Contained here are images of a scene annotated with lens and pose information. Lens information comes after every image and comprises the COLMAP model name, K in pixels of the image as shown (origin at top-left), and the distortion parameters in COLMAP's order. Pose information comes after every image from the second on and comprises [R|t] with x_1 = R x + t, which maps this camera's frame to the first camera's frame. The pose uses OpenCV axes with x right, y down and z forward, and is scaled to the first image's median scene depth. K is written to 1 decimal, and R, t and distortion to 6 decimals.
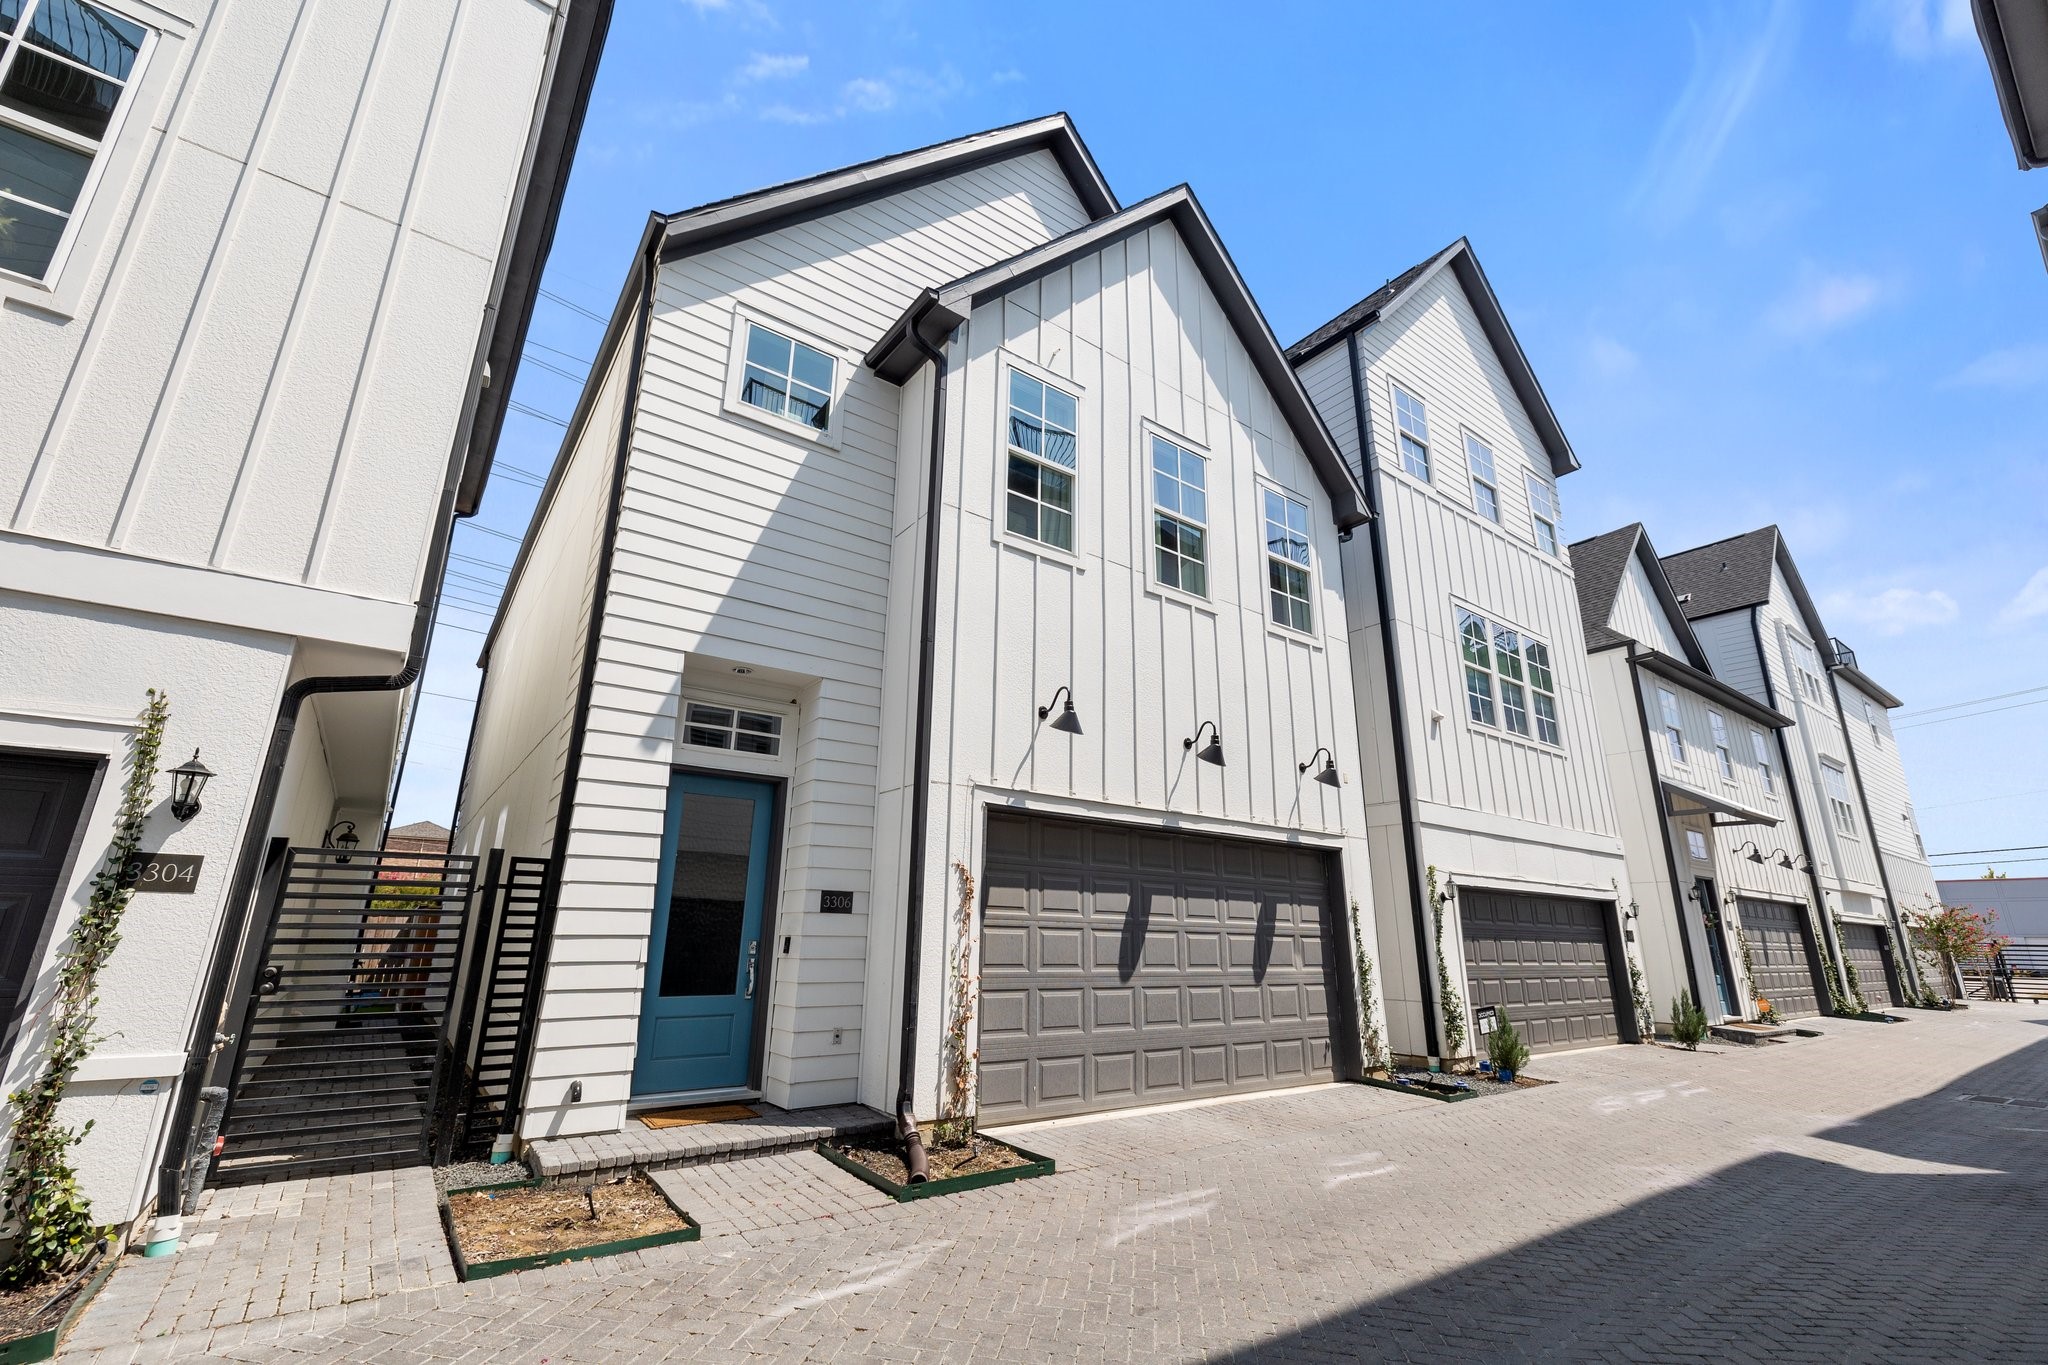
lens RADIAL K [[866.5, 0, 1024.0], [0, 866.5, 682.5], [0, 0, 1]] dist [-0.000178, 0.000079]
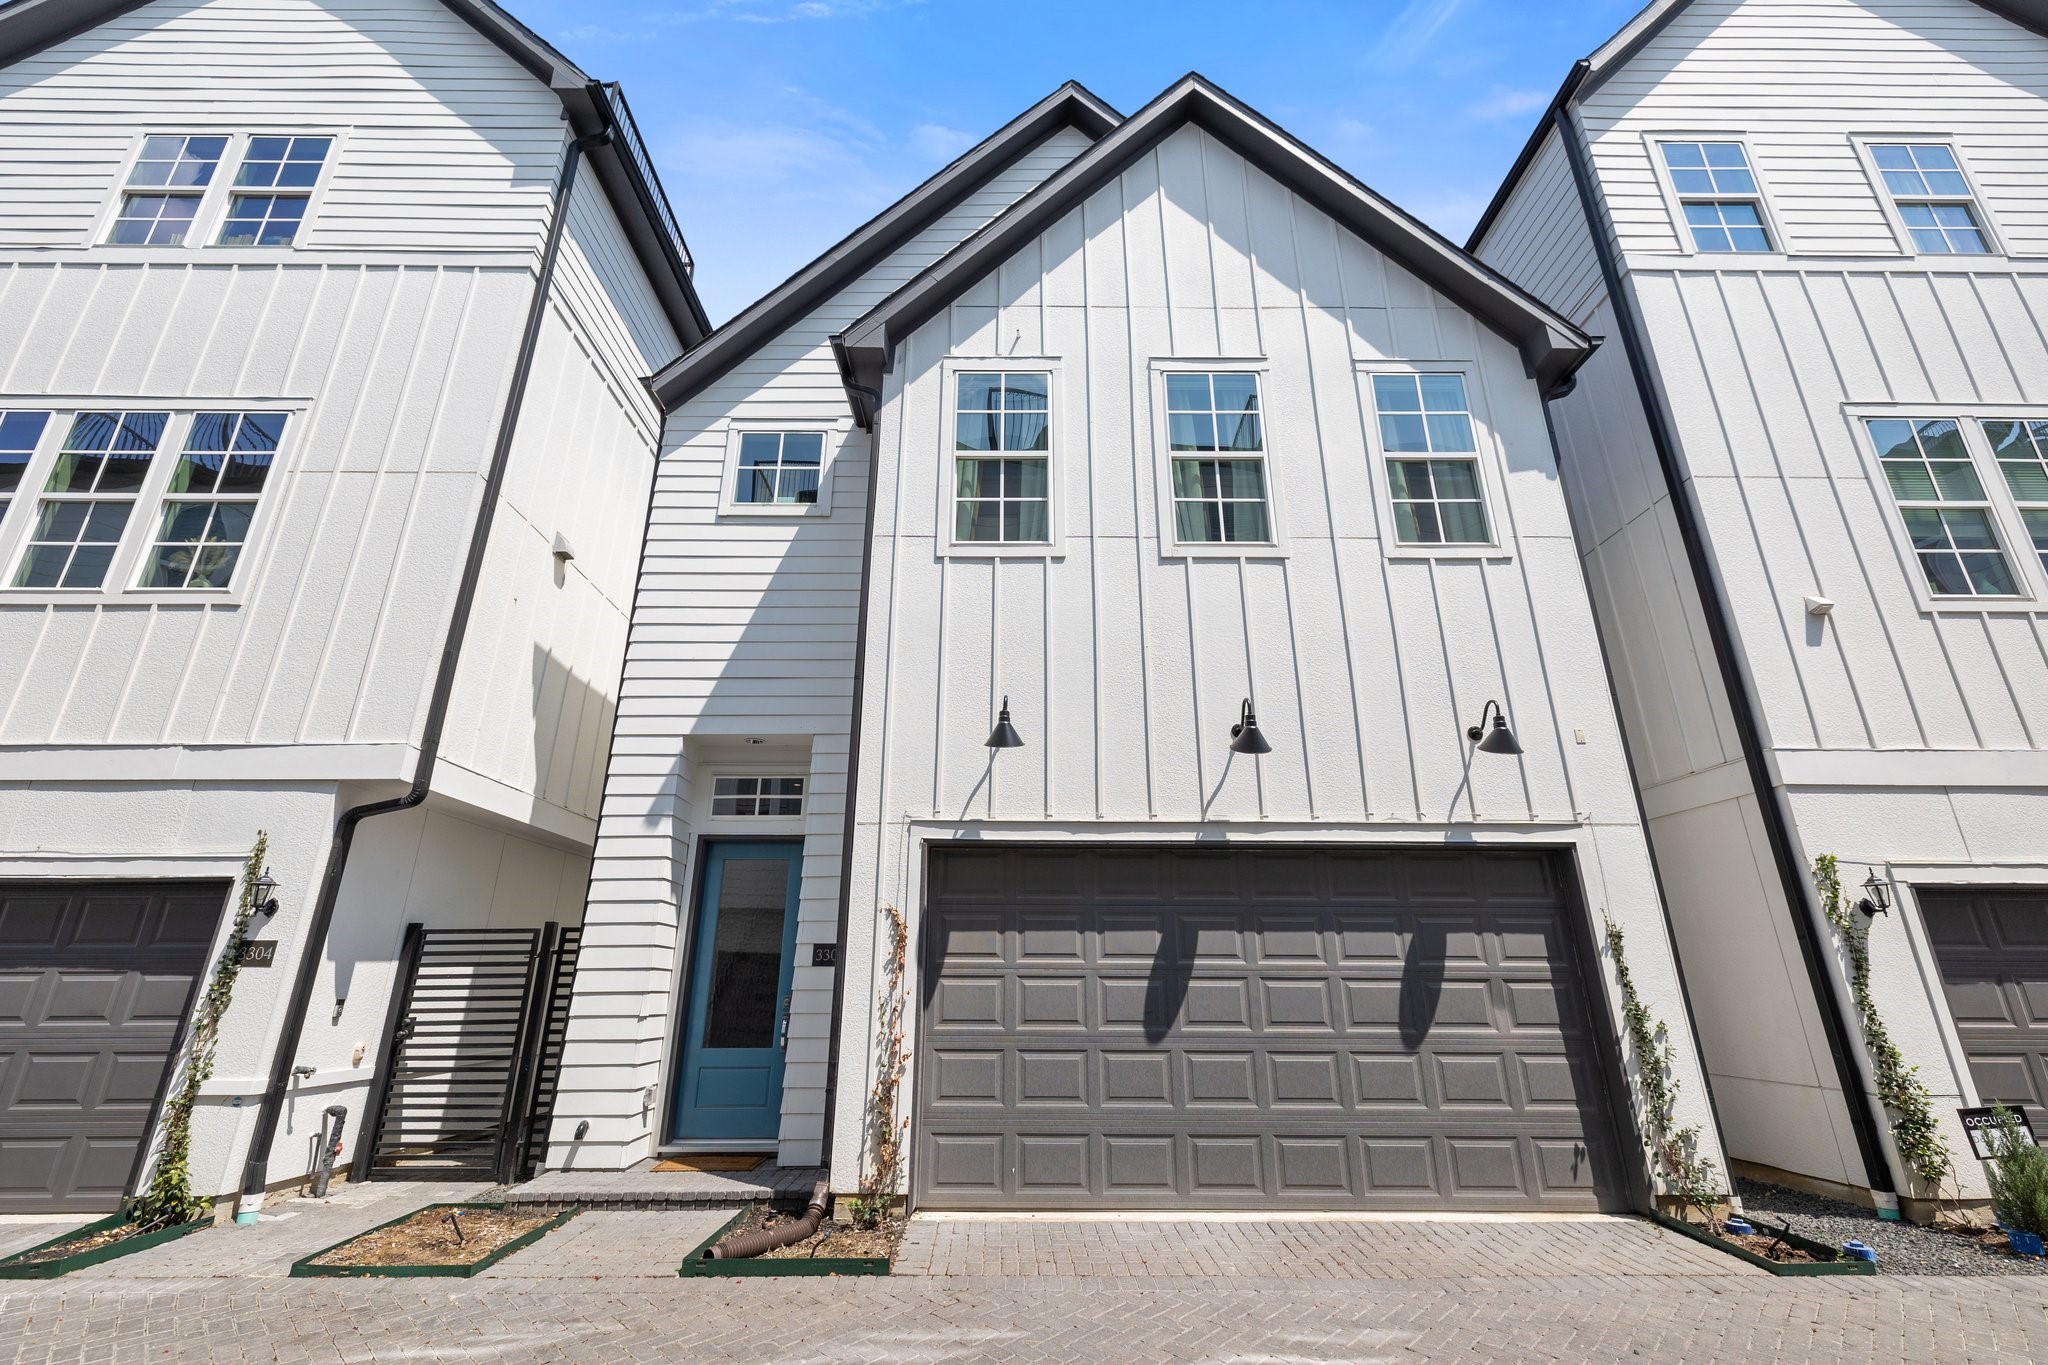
lens RADIAL K [[863.6, 0, 1017.4], [0, 863.6, 679.8], [0, 0, 1]] dist [0.001339, 0.000024]
pose [[0.806443, -0.210730, -0.552487, 0.513881], [0.178143, 0.977516, -0.112816, 0.085100], [0.563839, -0.007442, 0.825851, 0.273241]]
